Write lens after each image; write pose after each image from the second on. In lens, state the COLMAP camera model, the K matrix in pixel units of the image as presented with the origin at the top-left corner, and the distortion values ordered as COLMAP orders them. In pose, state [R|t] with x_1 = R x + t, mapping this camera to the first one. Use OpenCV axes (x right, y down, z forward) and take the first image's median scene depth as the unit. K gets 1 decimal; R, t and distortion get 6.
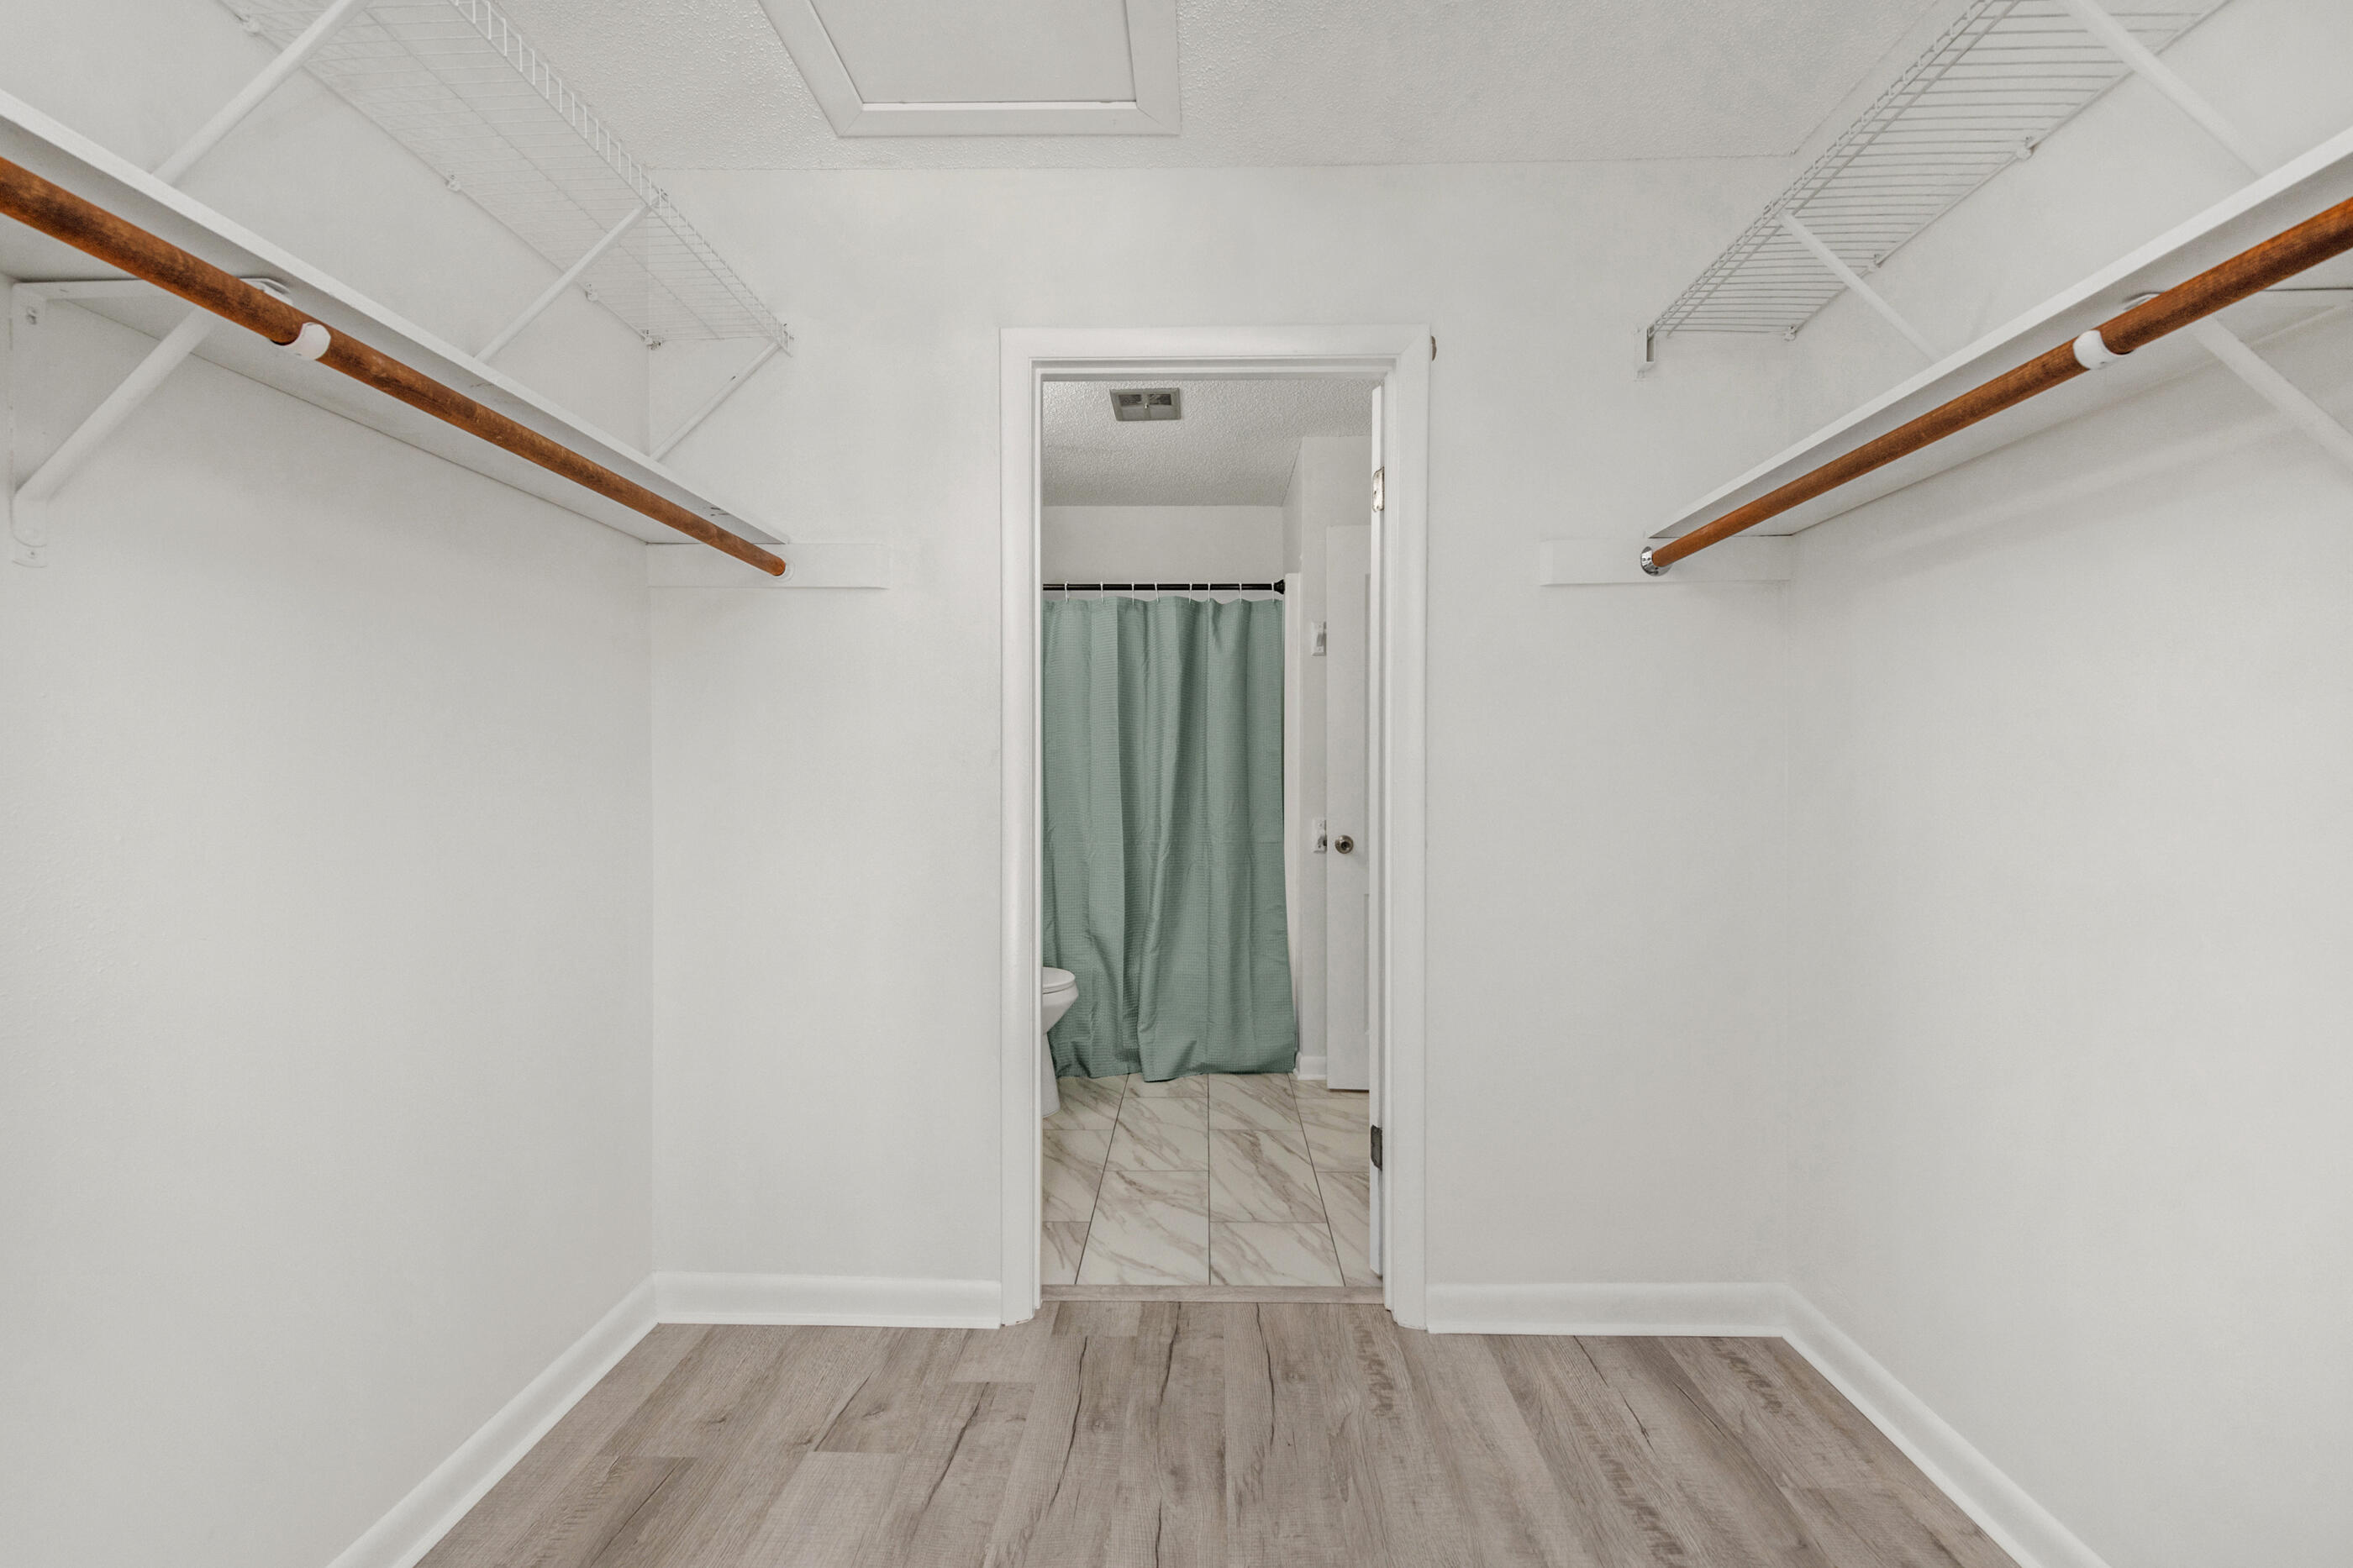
lens RADIAL K [[919.1, 0, 1180.6], [0, 919.1, 774.8], [0, 0, 1]] dist [0.008759, -0.001816]
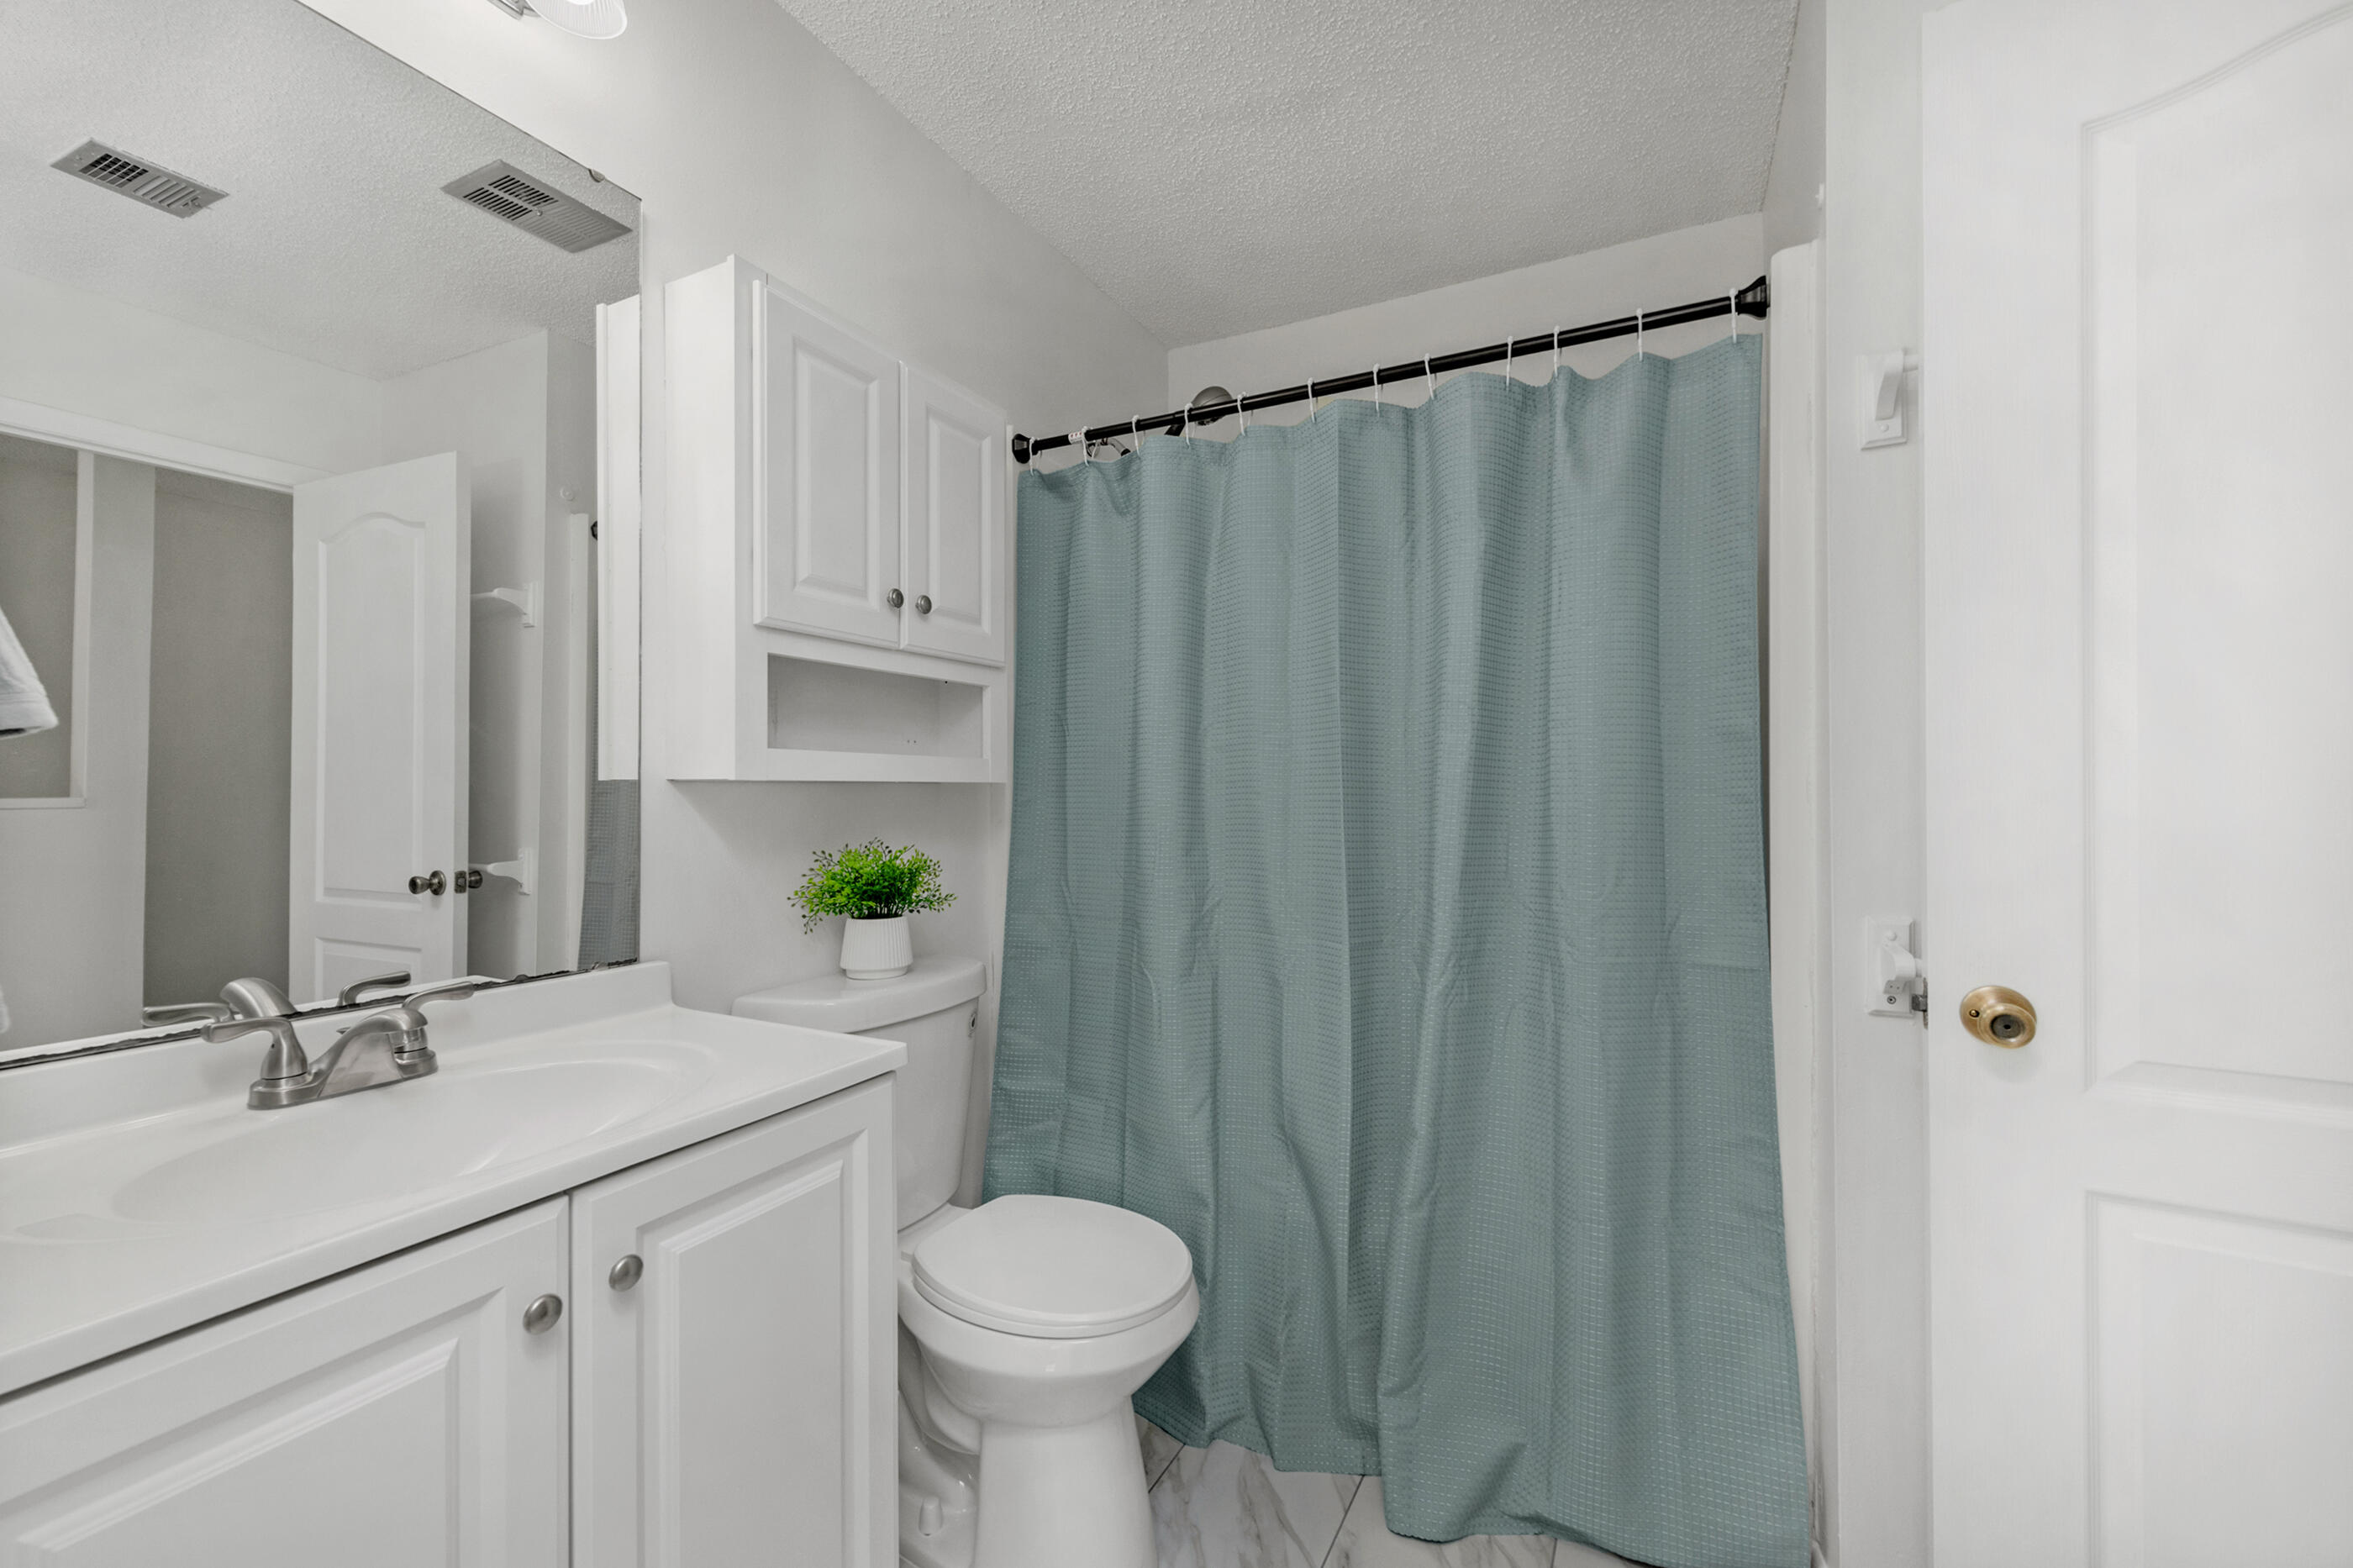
lens RADIAL K [[919.1, 0, 1204.6], [0, 919.1, 789.3], [0, 0, 1]] dist [0.008759, -0.001816]
pose [[0.906545, -0.005619, -0.422072, 0.062391], [0.004318, 0.999983, -0.004037, -0.000352], [0.422088, 0.001837, 0.906553, 0.564049]]
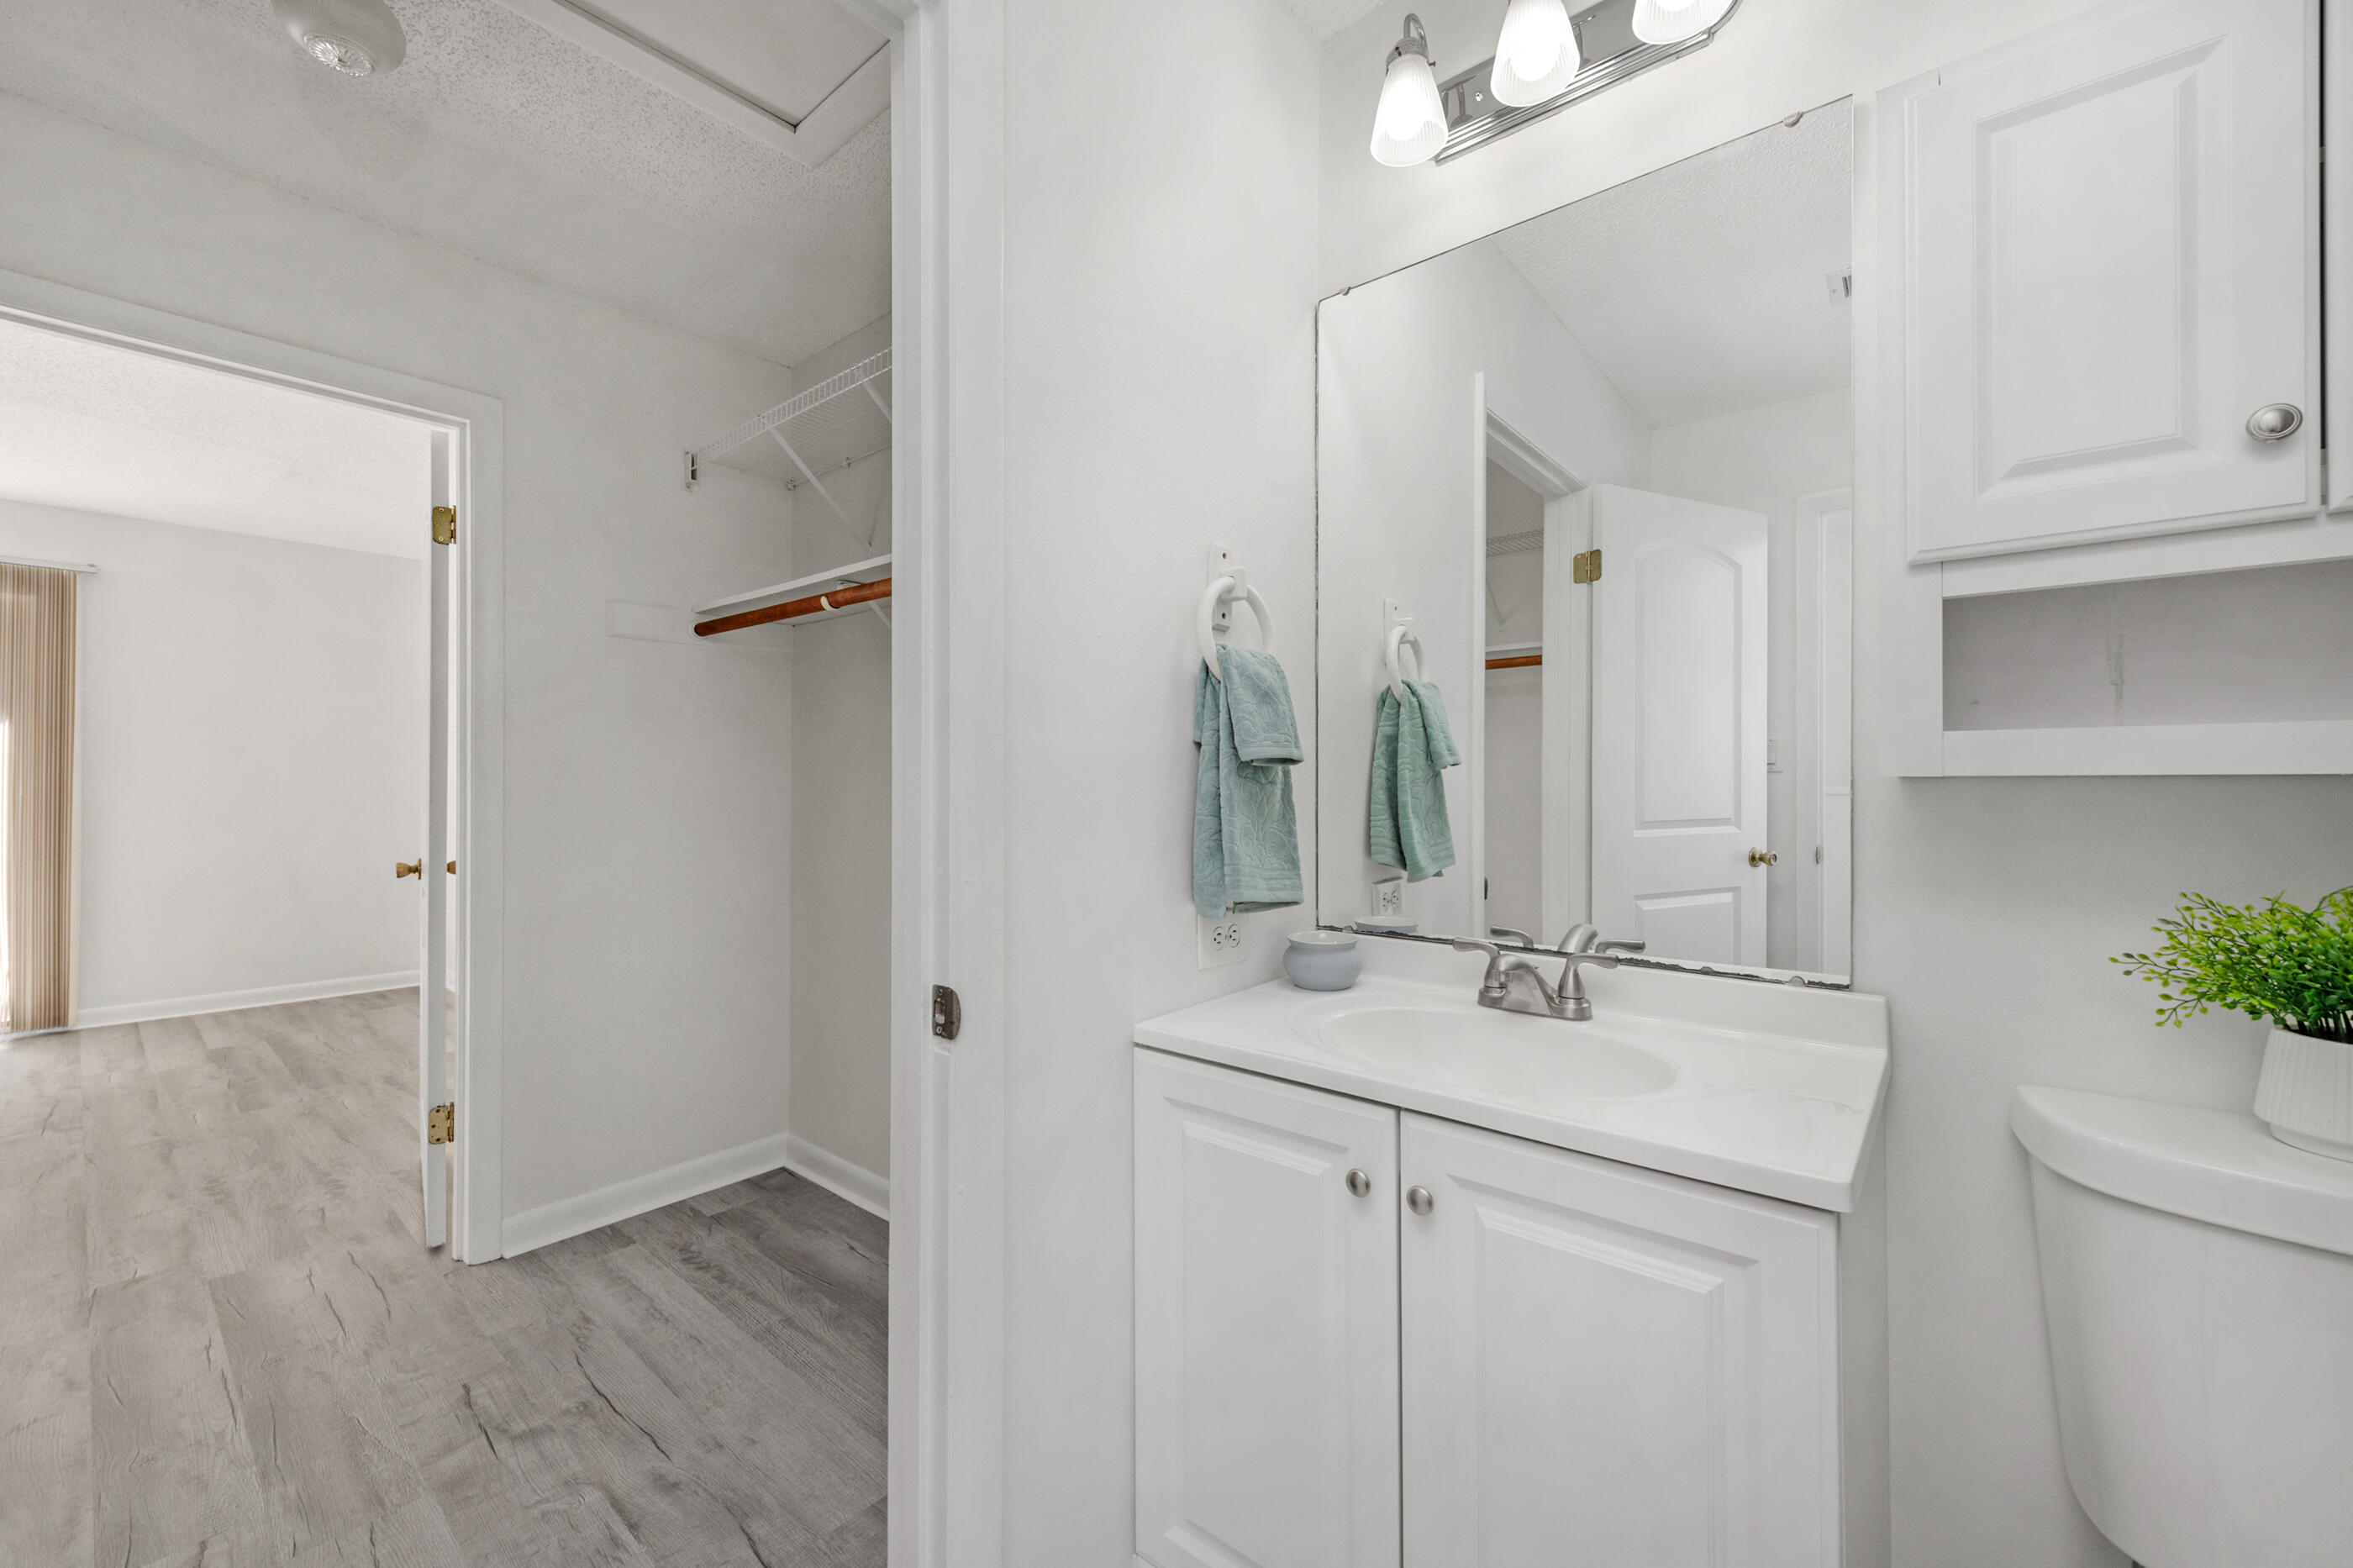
lens RADIAL K [[919.1, 0, 1175.0], [0, 919.1, 781.4], [0, 0, 1]] dist [0.008759, -0.001816]
pose [[-0.608874, -0.006913, -0.793237, 0.096699], [-0.005307, 0.999975, -0.004641, -0.002748], [0.793249, 0.001384, -0.608895, 0.855426]]
